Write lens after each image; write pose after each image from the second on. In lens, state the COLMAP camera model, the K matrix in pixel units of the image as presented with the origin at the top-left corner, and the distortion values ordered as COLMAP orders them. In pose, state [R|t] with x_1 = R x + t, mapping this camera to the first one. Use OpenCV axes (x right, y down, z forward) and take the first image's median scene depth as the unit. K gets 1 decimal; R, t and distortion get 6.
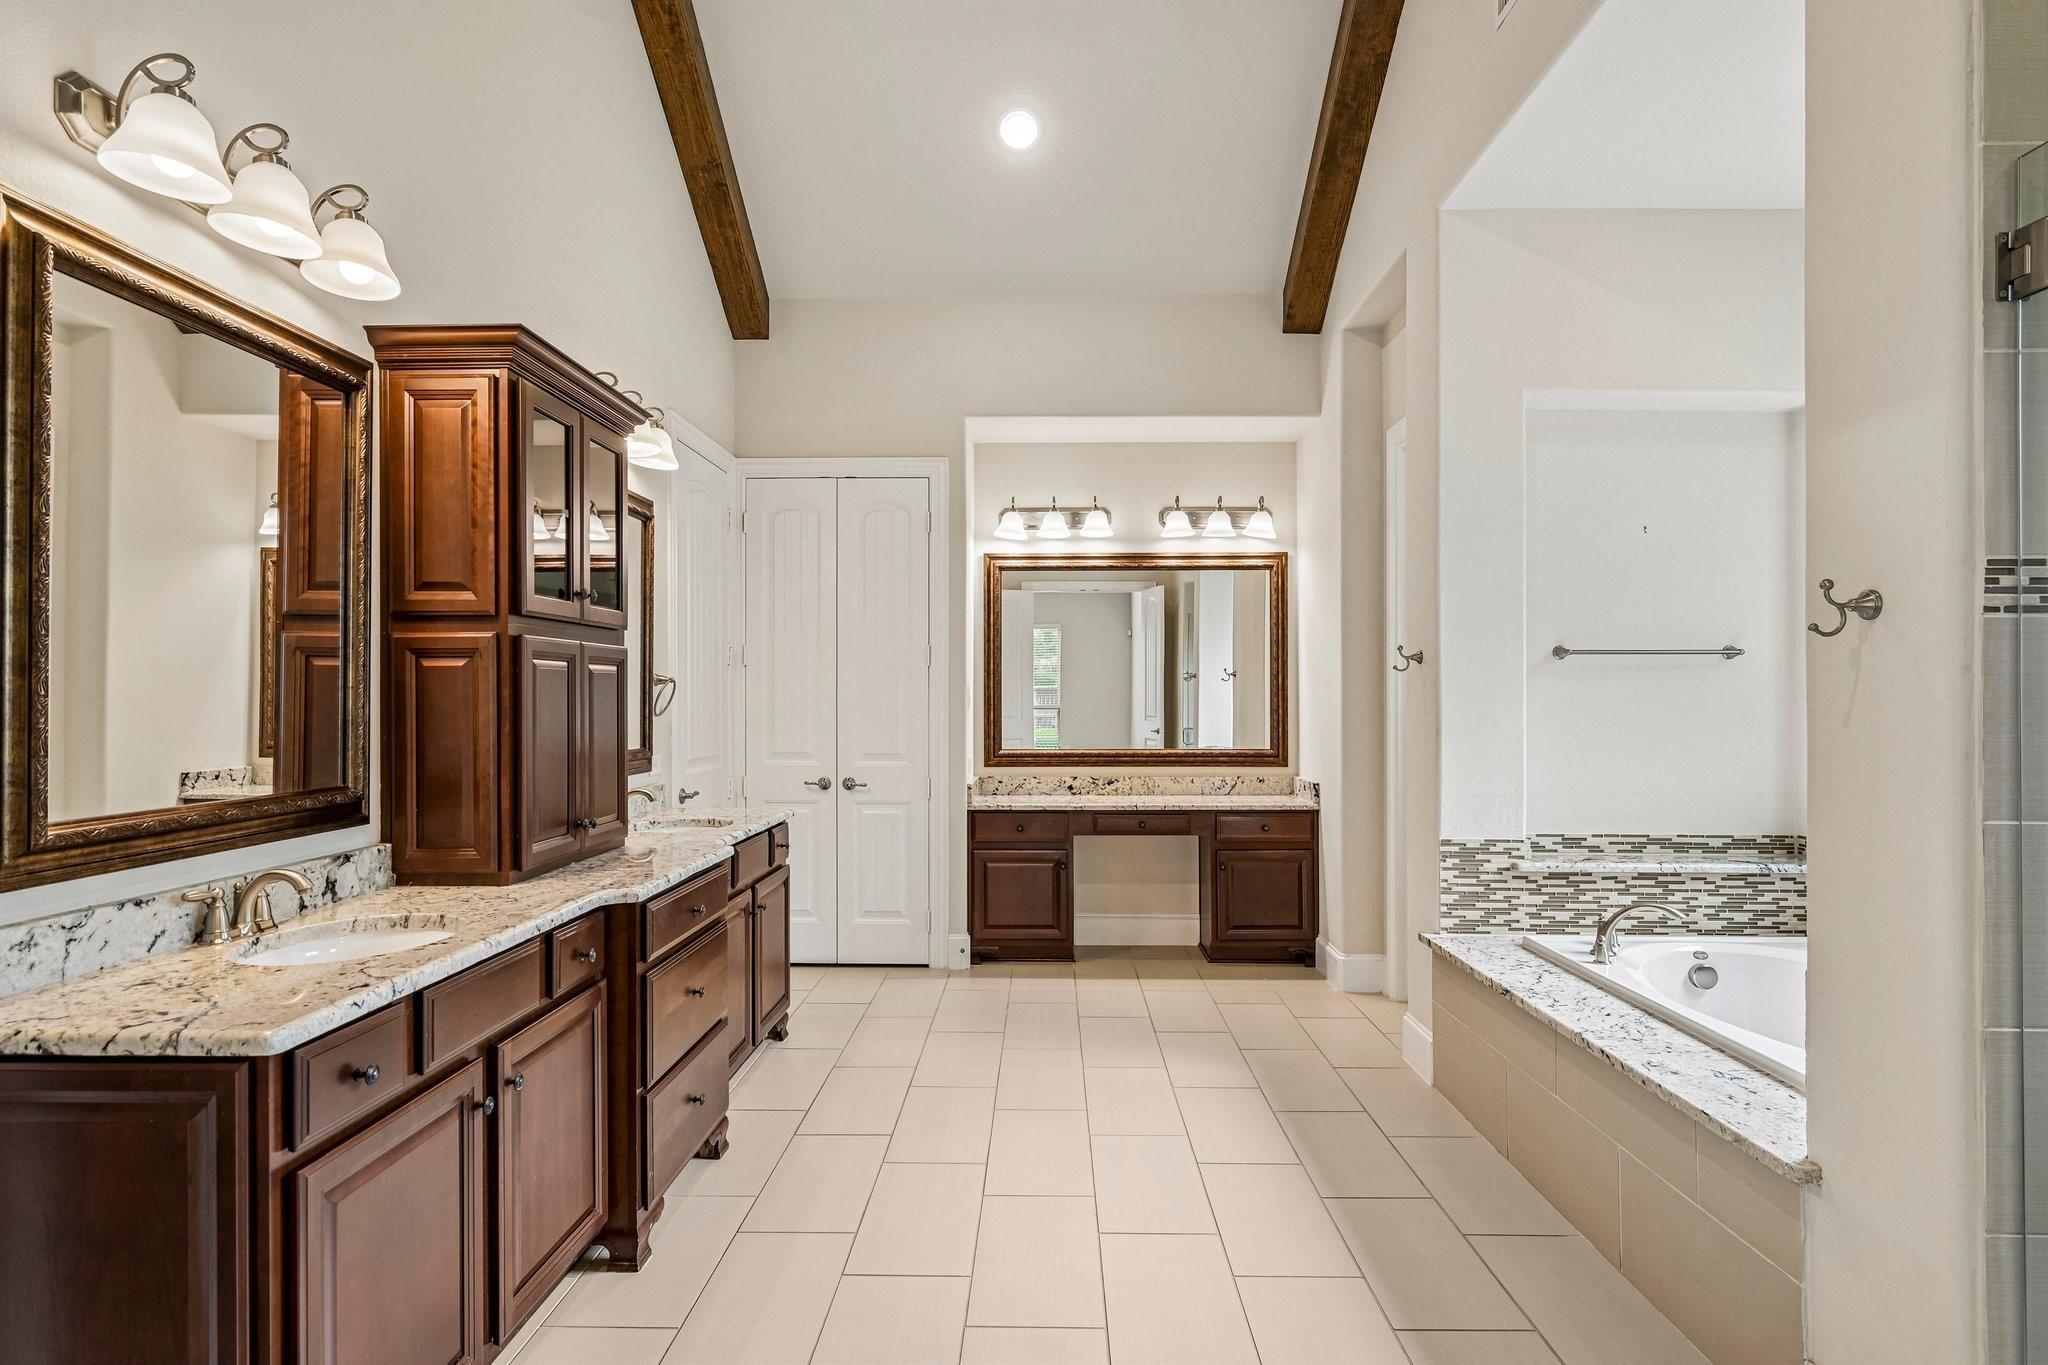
lens RADIAL K [[1098.1, 0, 1027.3], [0, 1098.1, 694.5], [0, 0, 1]] dist [0.001158, 0.000143]
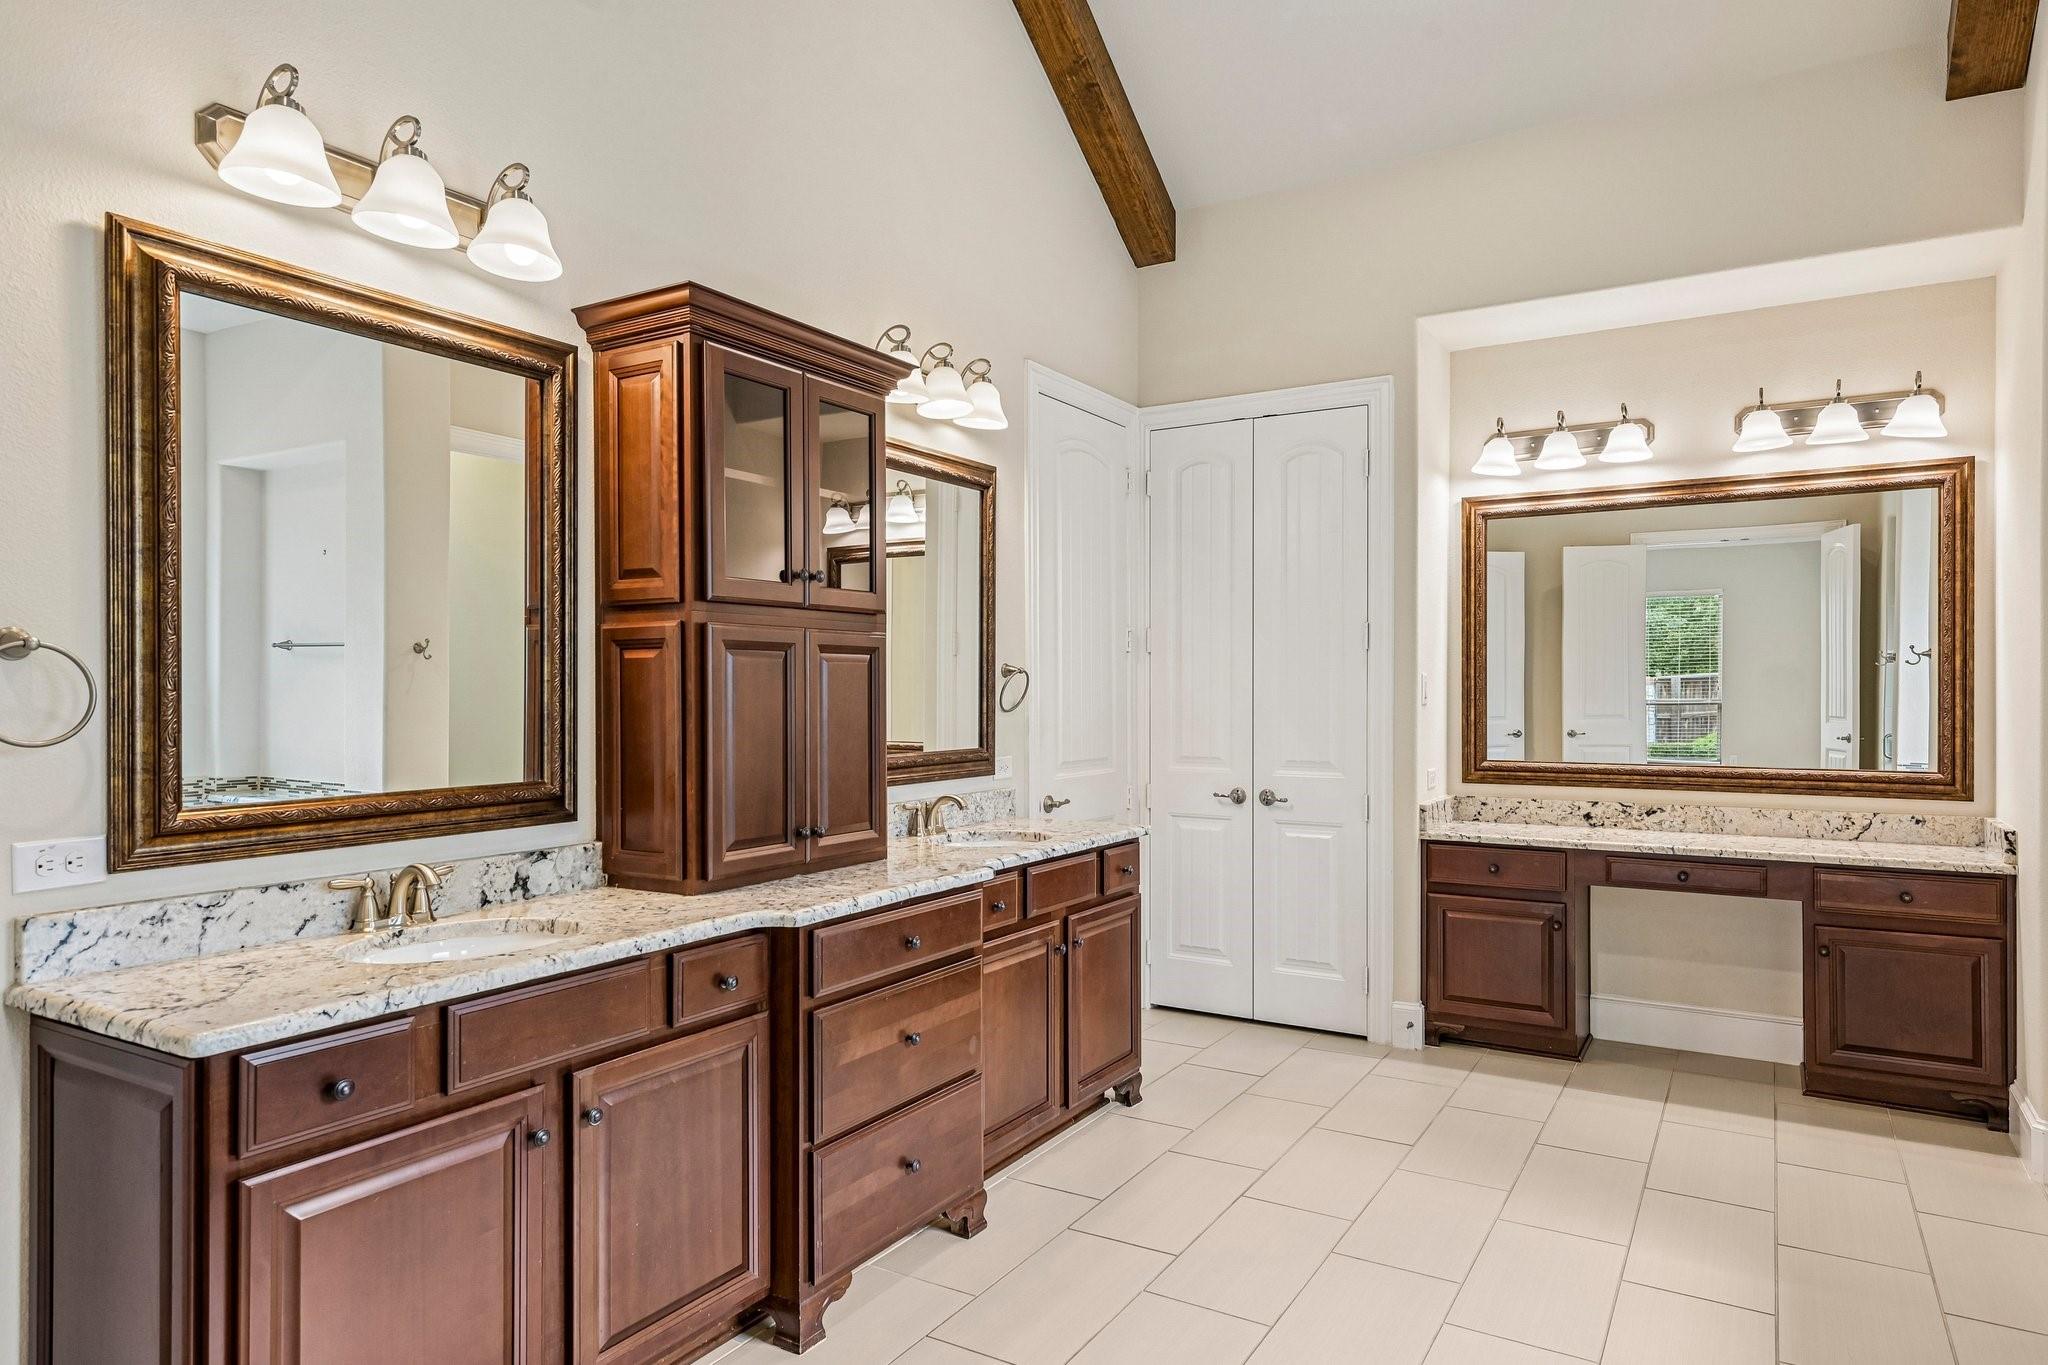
lens RADIAL K [[1256.2, 0, 1017.1], [0, 1256.2, 693.0], [0, 0, 1]] dist [0.013692, 0.006463]
pose [[0.861519, 0.001224, -0.507724, 0.185751], [0.001564, 0.999986, 0.005066, -0.000431], [0.507723, -0.005158, 0.861505, 0.145693]]
